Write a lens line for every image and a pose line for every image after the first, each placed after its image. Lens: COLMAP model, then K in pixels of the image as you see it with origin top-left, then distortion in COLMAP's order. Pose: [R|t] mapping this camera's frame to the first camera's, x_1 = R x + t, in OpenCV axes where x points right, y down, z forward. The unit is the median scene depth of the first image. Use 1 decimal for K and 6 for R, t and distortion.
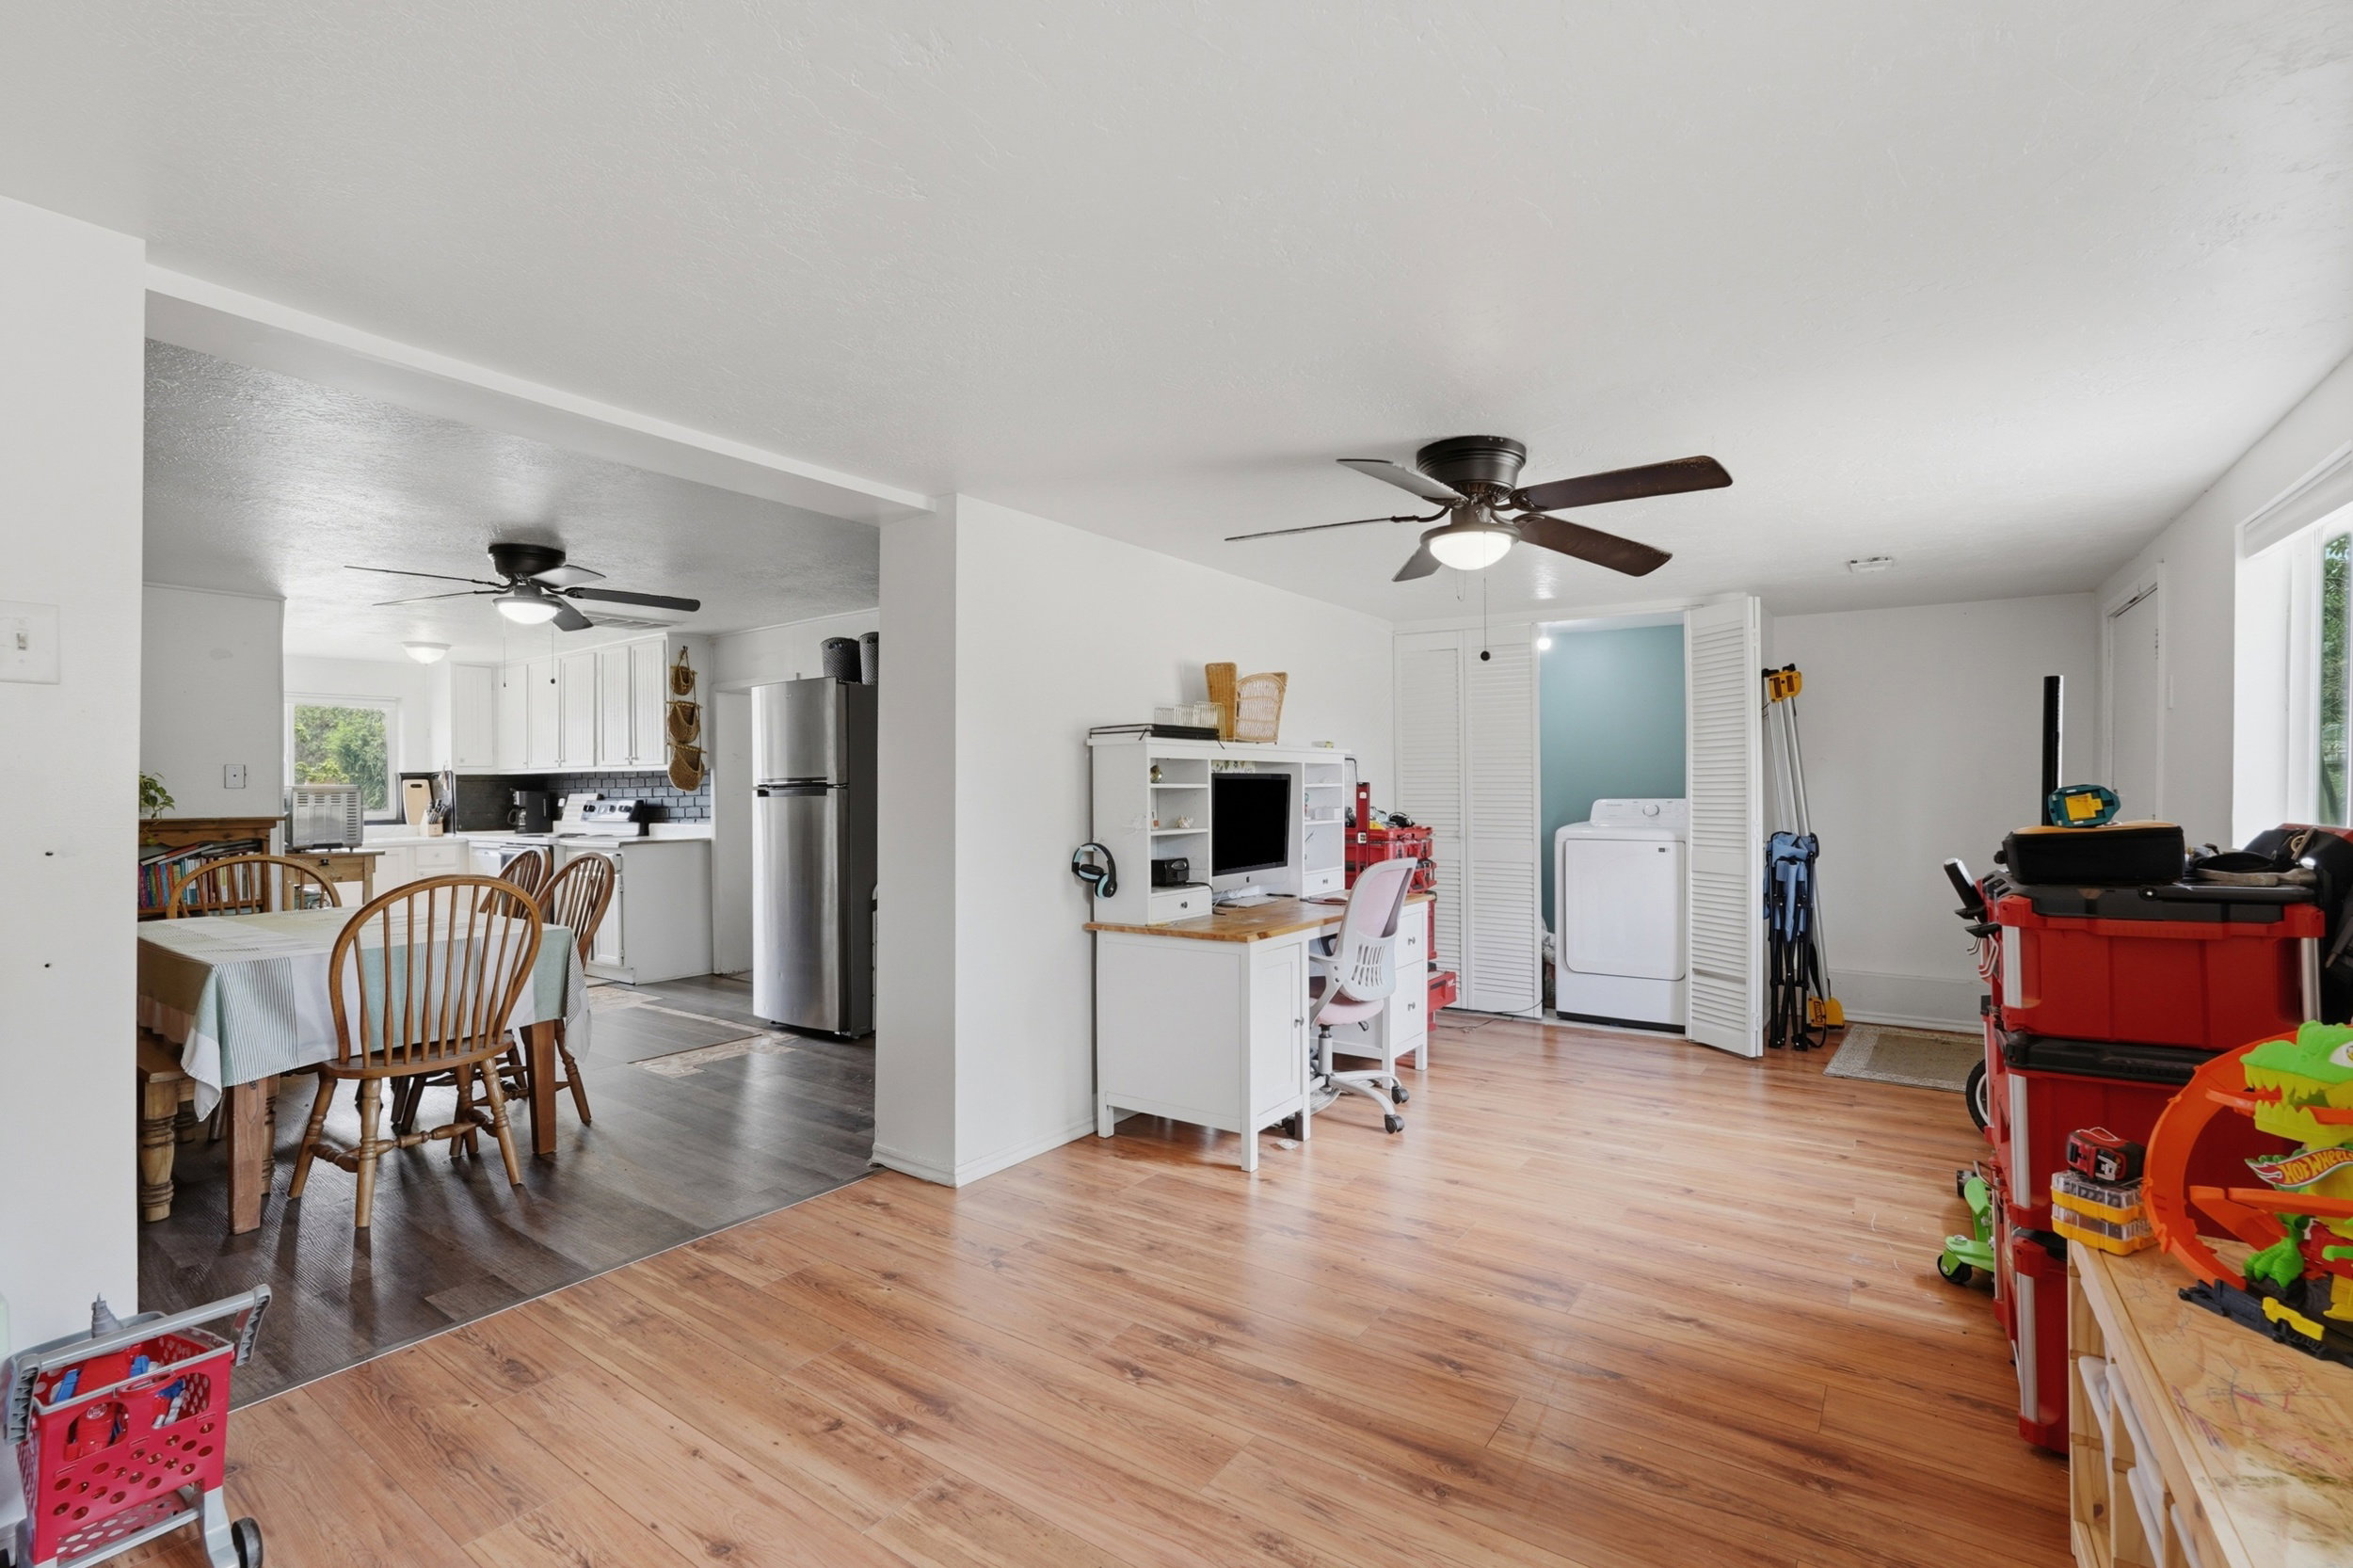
lens RADIAL K [[1052.7, 0, 1176.1], [0, 1052.7, 784.0], [0, 0, 1]] dist [-0.011772, 0.006187]
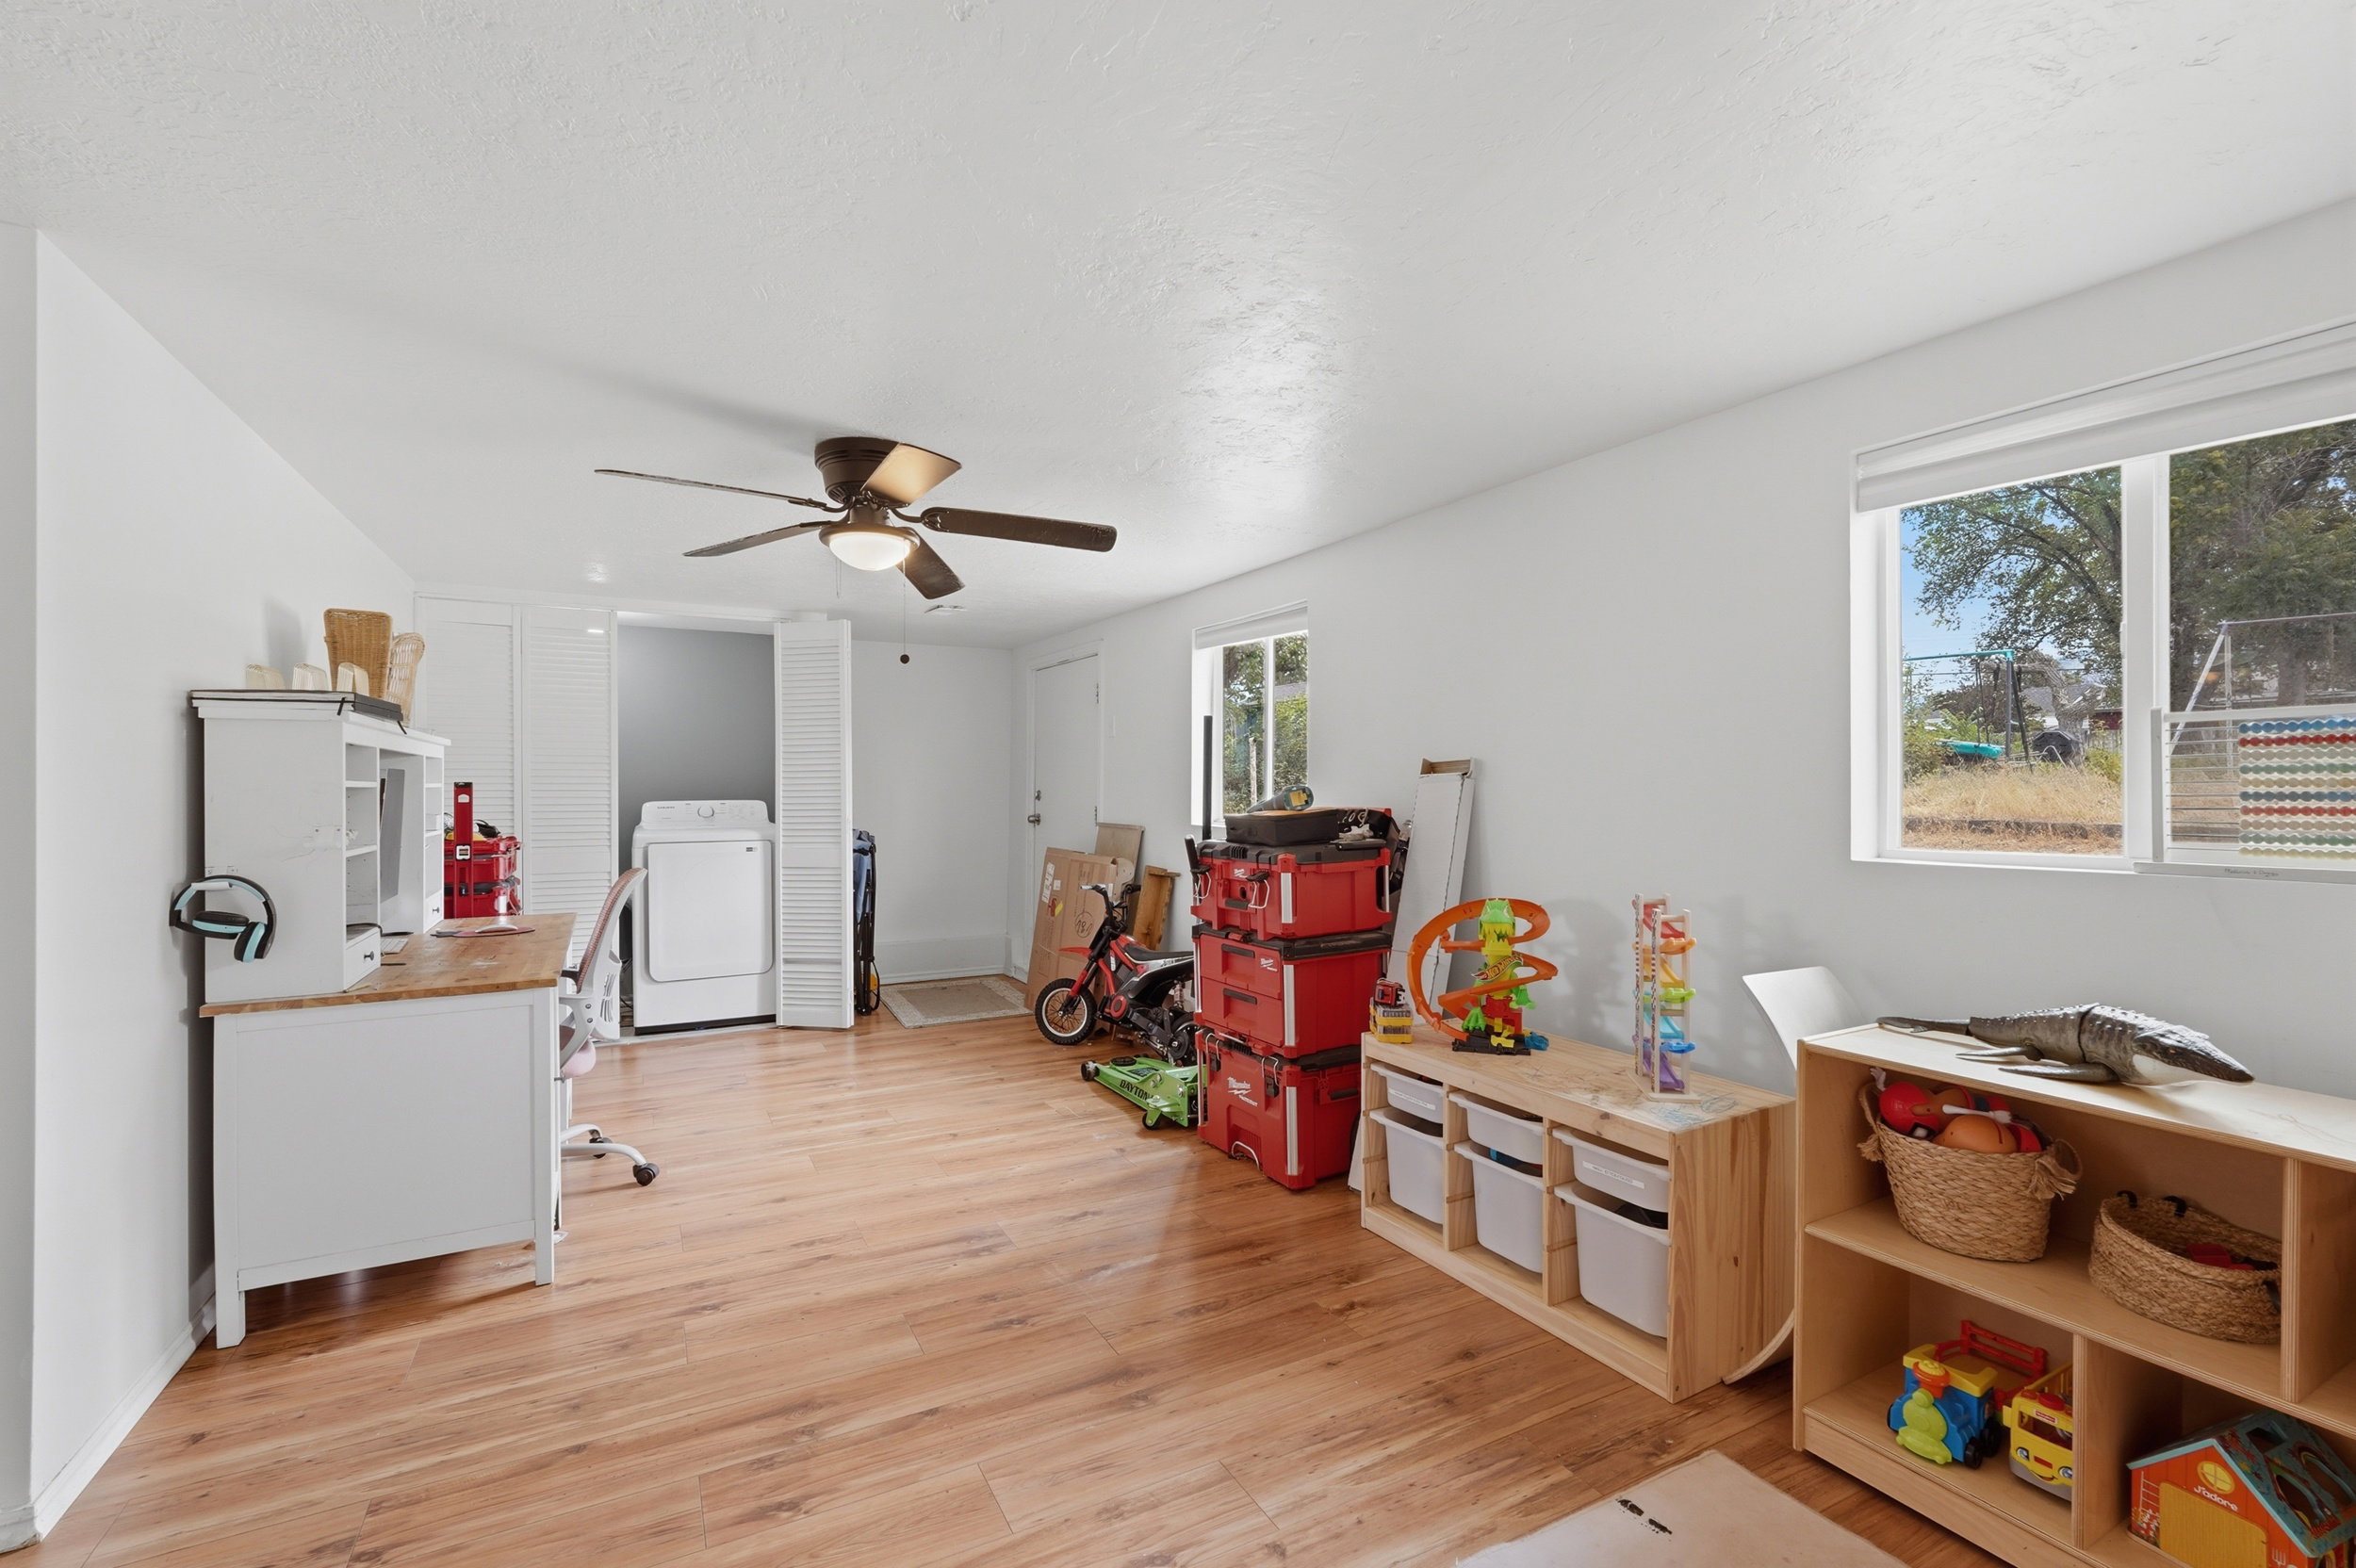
lens RADIAL K [[1054.0, 0, 1163.6], [0, 1054.0, 785.1], [0, 0, 1]] dist [-0.011772, 0.006187]
pose [[0.453905, 0.004699, 0.891038, -0.399463], [-0.001881, 0.999989, -0.004316, 0.004689], [-0.891048, 0.000283, 0.453909, 0.237795]]
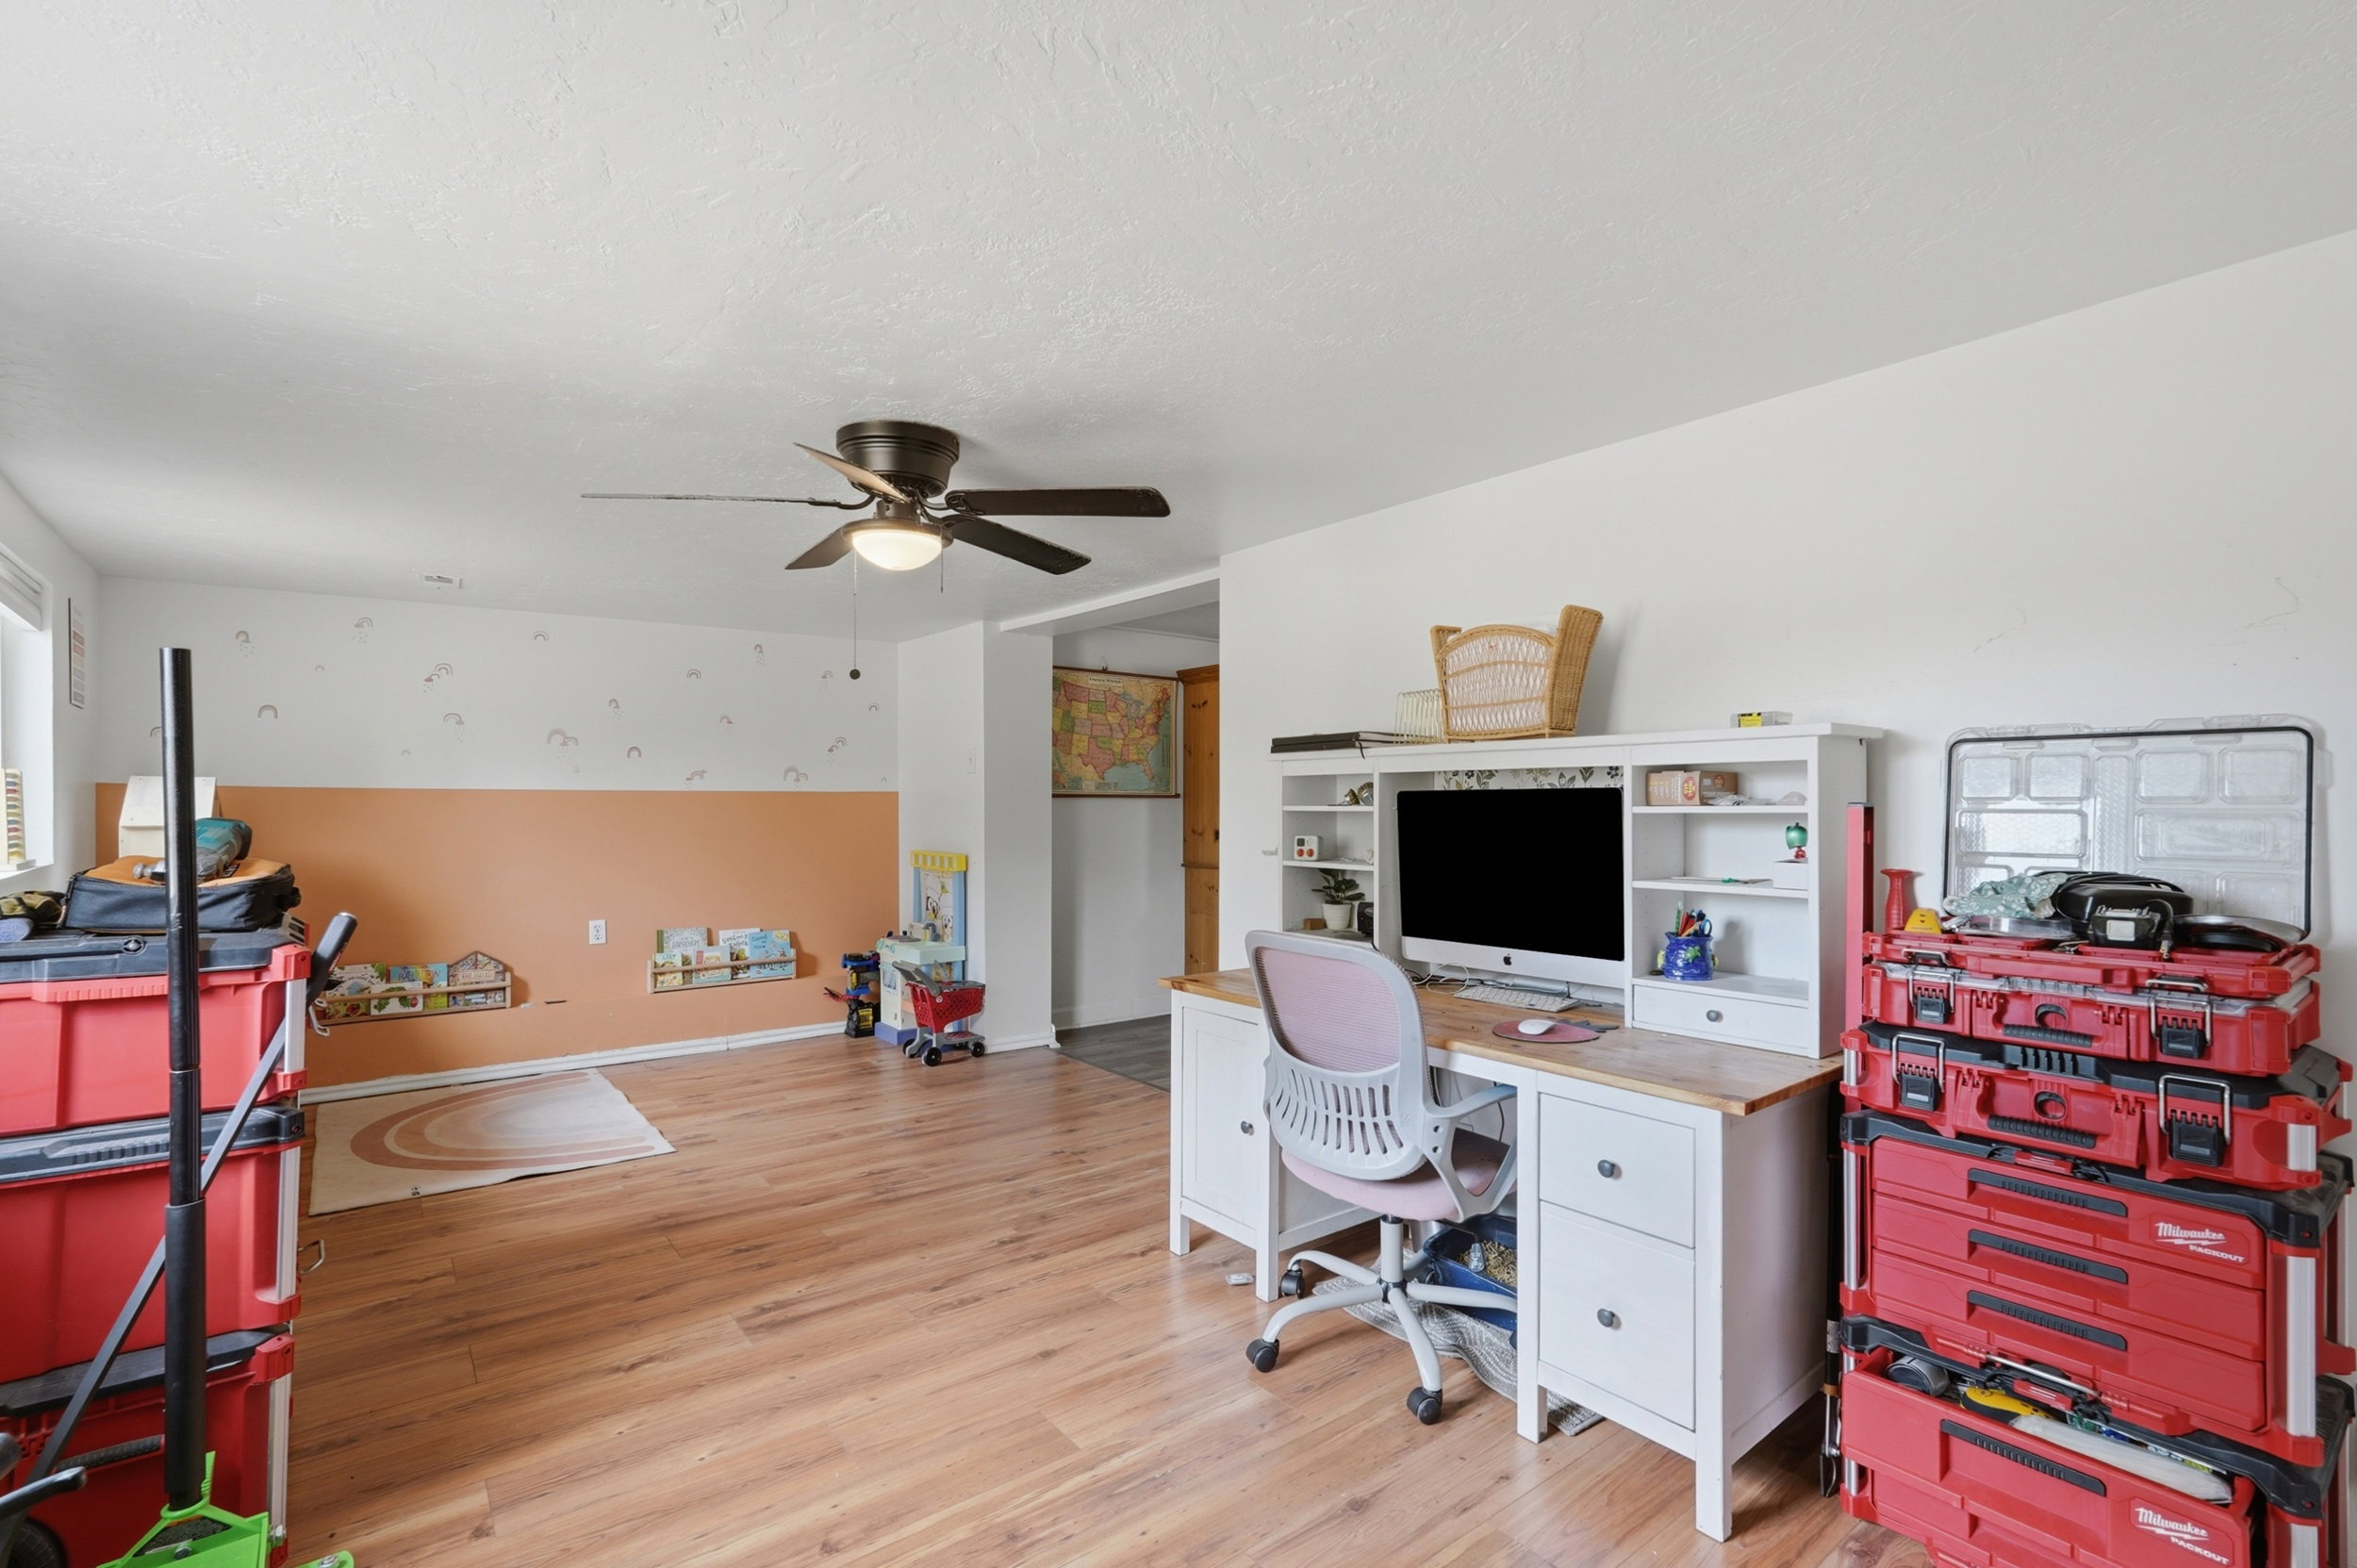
lens RADIAL K [[1054.5, 0, 1164.9], [0, 1054.5, 794.6], [0, 0, 1]] dist [-0.011772, 0.006187]
pose [[-0.284628, 0.001283, -0.958637, 0.874678], [0.006268, 0.999980, -0.000523, -0.009766], [0.958618, -0.006158, -0.284630, 1.197423]]
